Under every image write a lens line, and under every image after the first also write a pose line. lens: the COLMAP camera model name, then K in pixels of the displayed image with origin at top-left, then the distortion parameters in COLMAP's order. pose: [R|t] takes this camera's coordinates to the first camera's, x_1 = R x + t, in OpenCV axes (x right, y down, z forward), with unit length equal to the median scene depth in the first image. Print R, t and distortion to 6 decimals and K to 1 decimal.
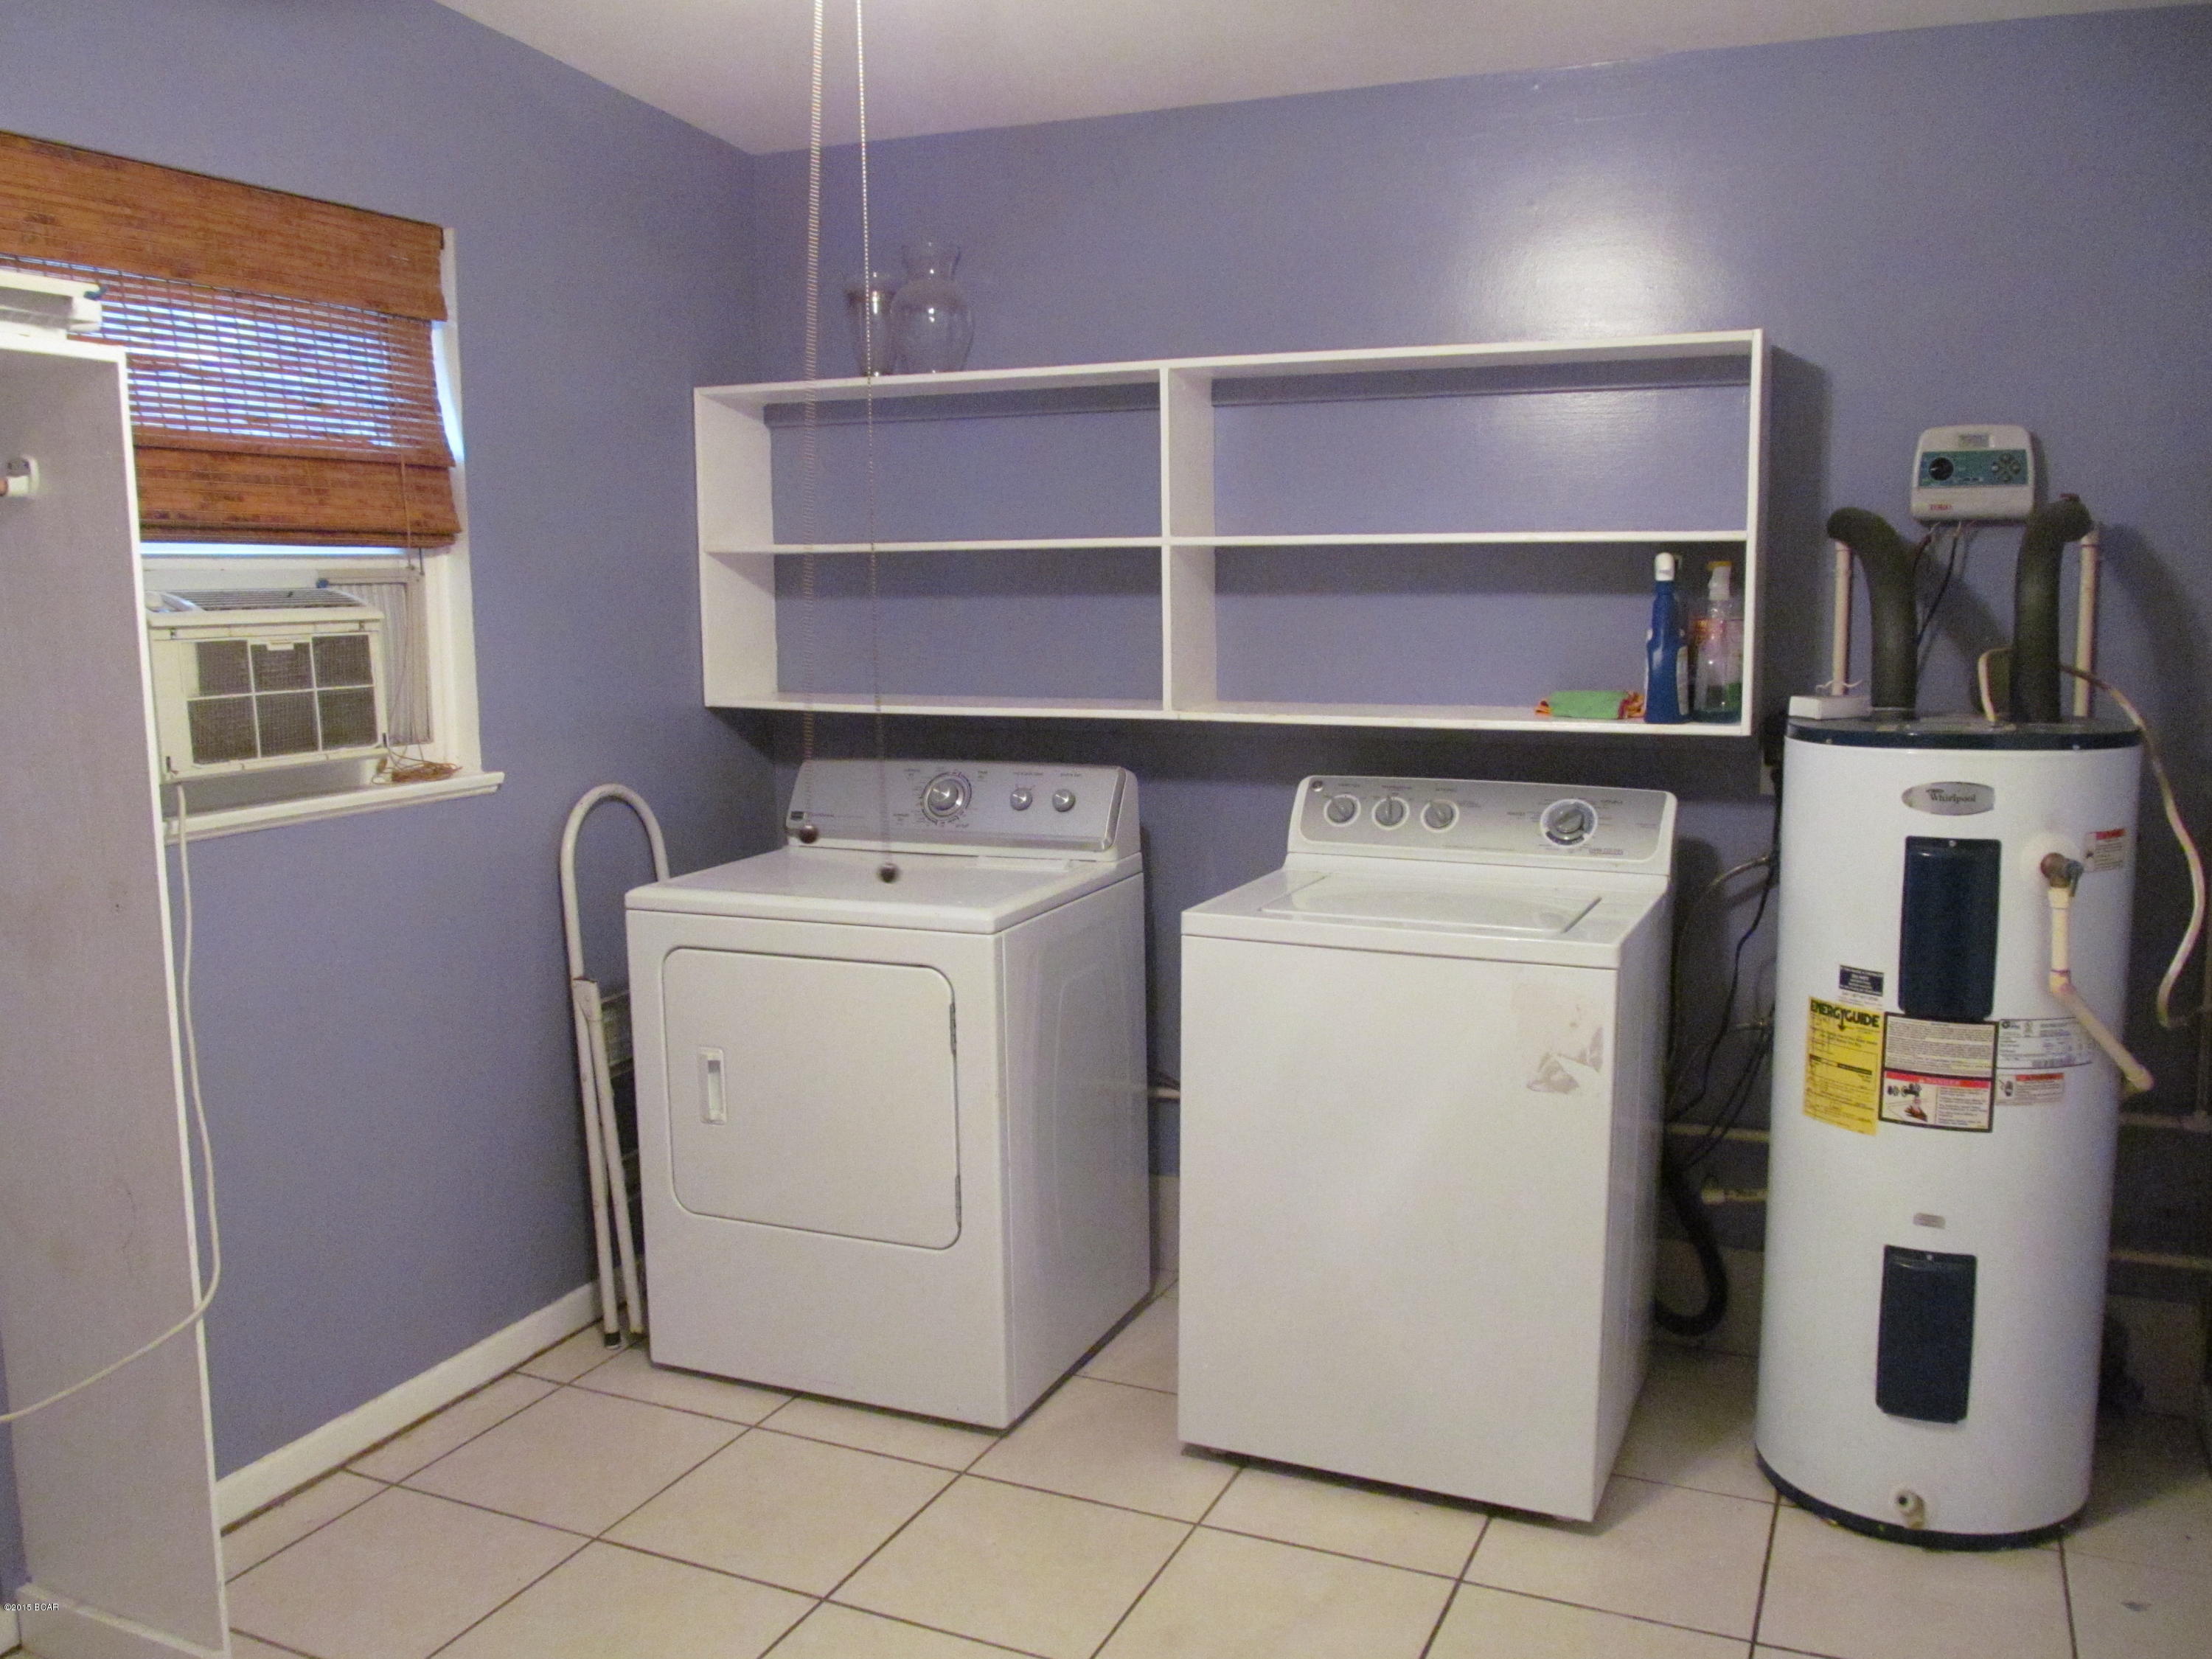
lens RADIAL K [[1813.1, 0, 1117.4], [0, 1813.1, 822.1], [0, 0, 1]] dist [-0.070315, 0.011376]
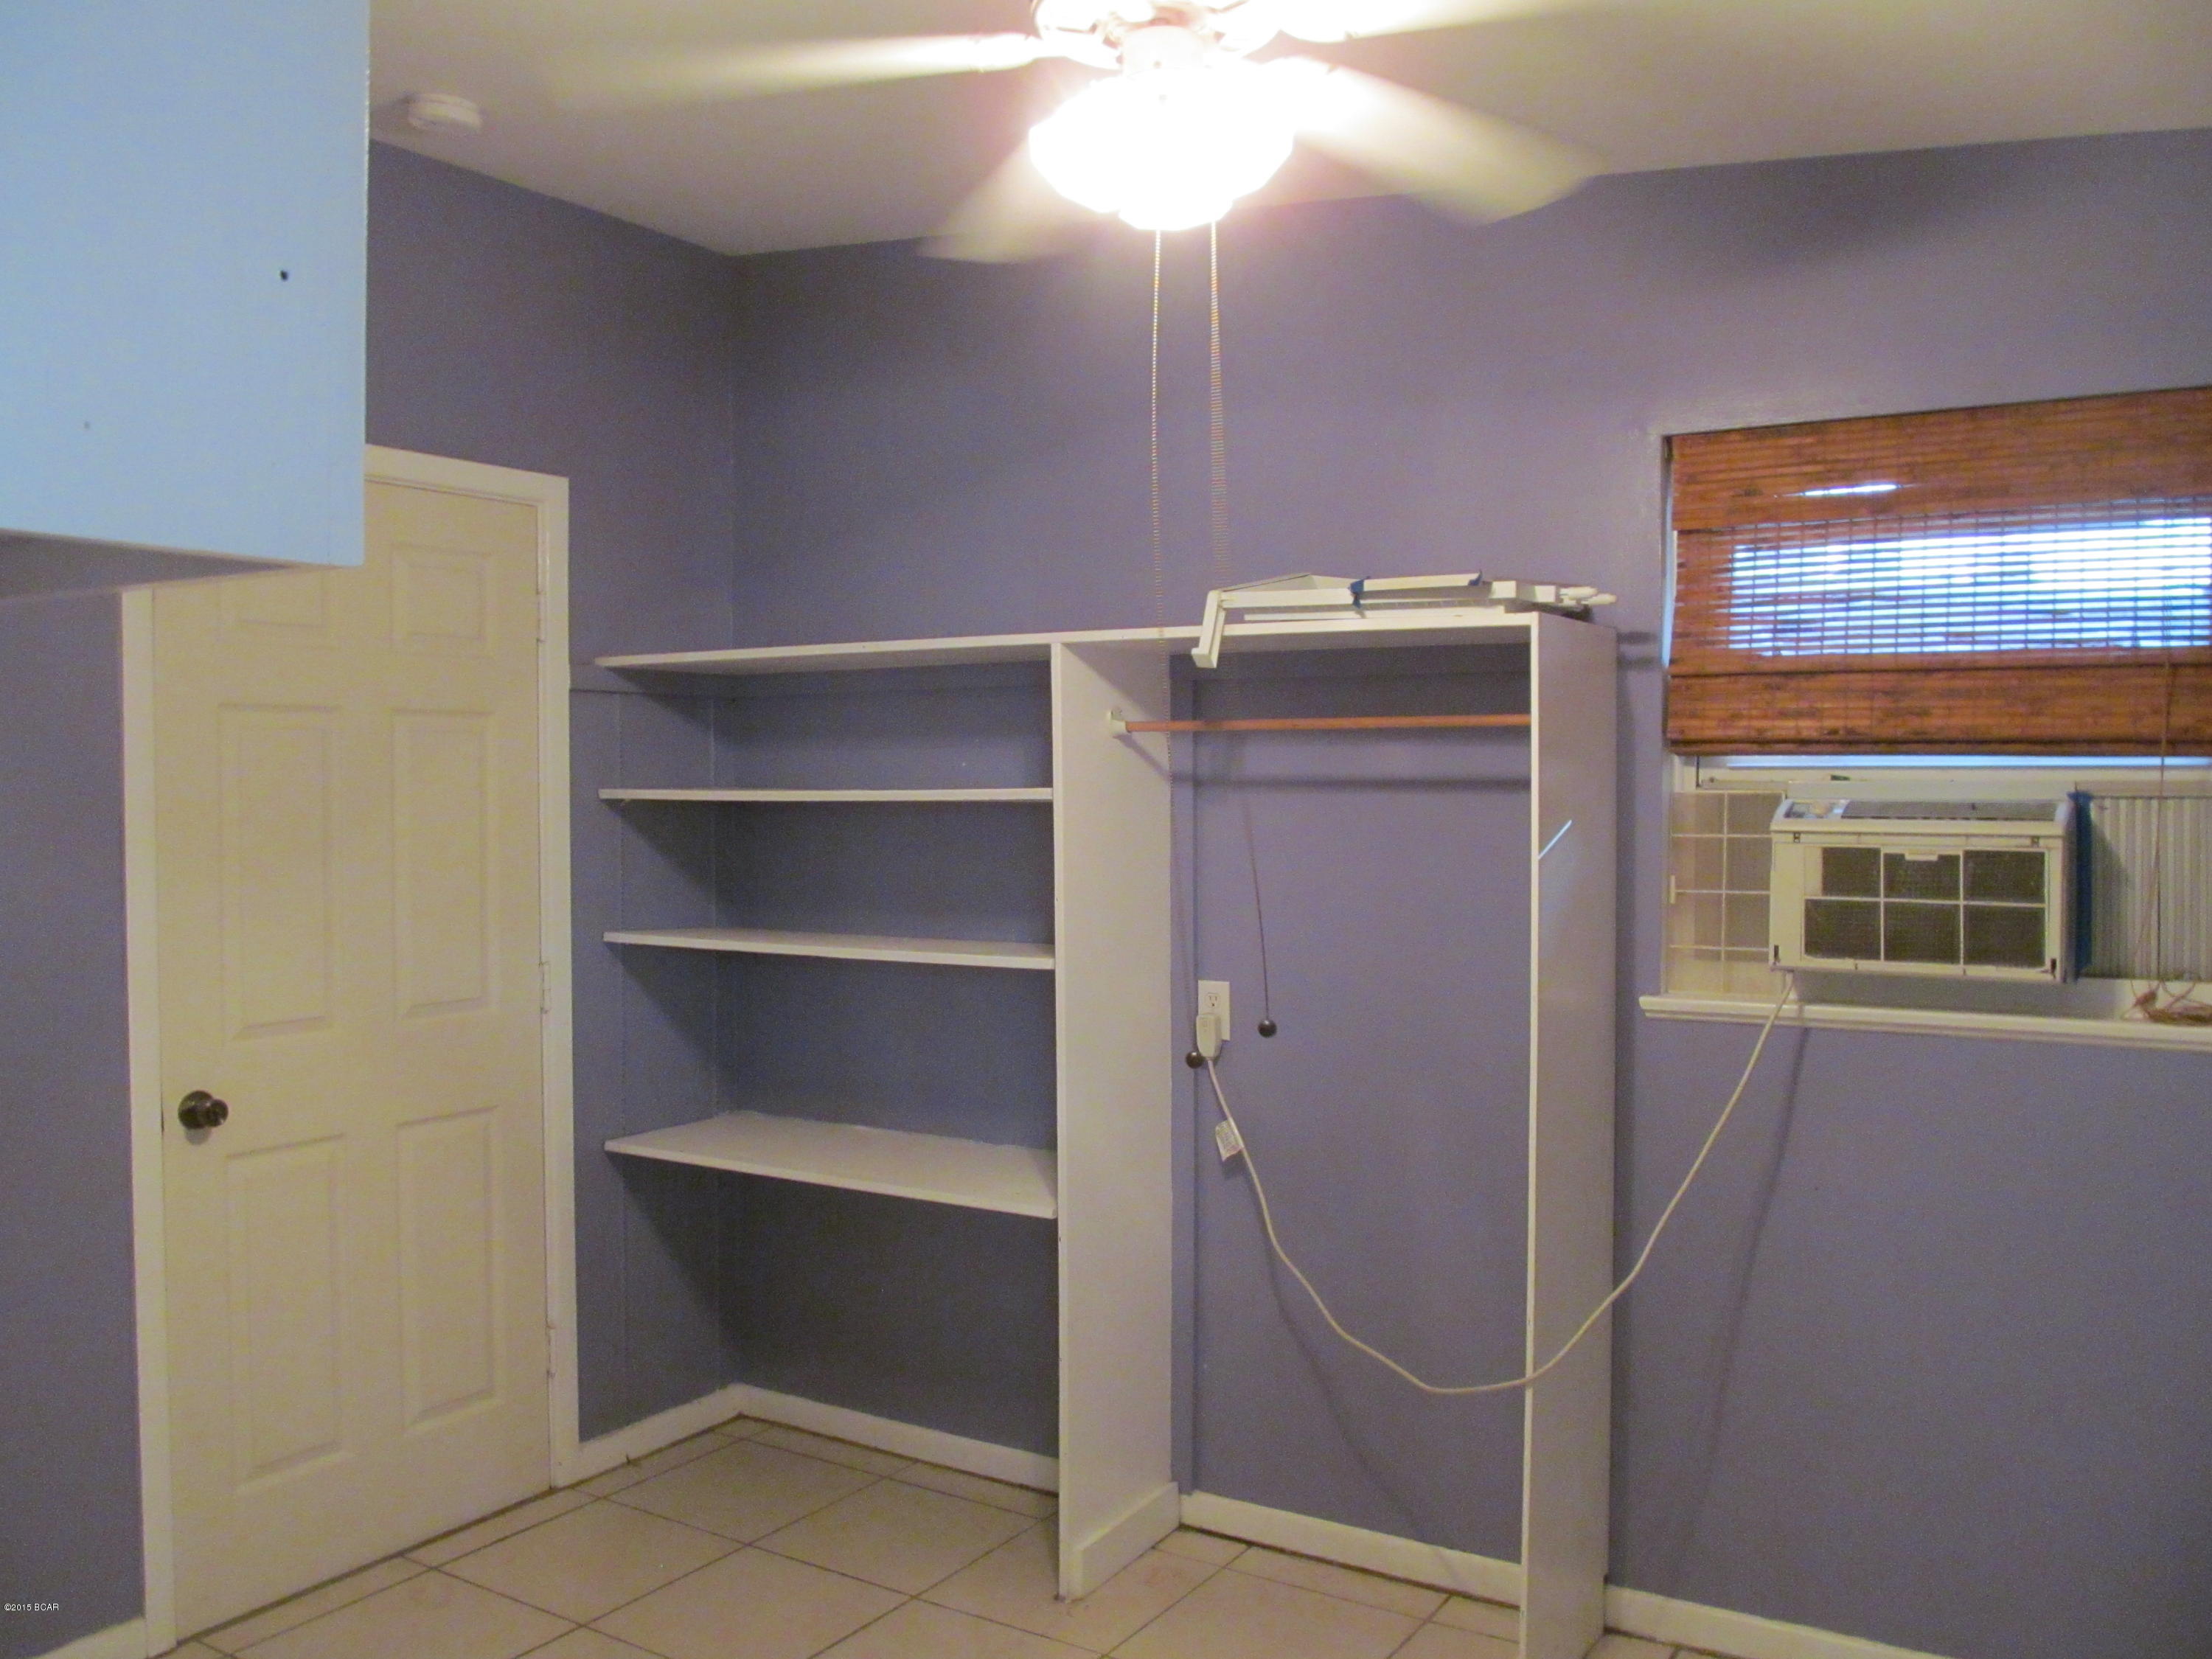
lens RADIAL K [[1813.1, 0, 1117.4], [0, 1813.1, 822.1], [0, 0, 1]] dist [-0.070315, 0.011376]
pose [[-0.150140, 0.030245, -0.988202, 0.607159], [-0.131495, 0.990041, 0.050279, -0.108734], [0.979881, 0.137493, -0.144667, 0.694087]]
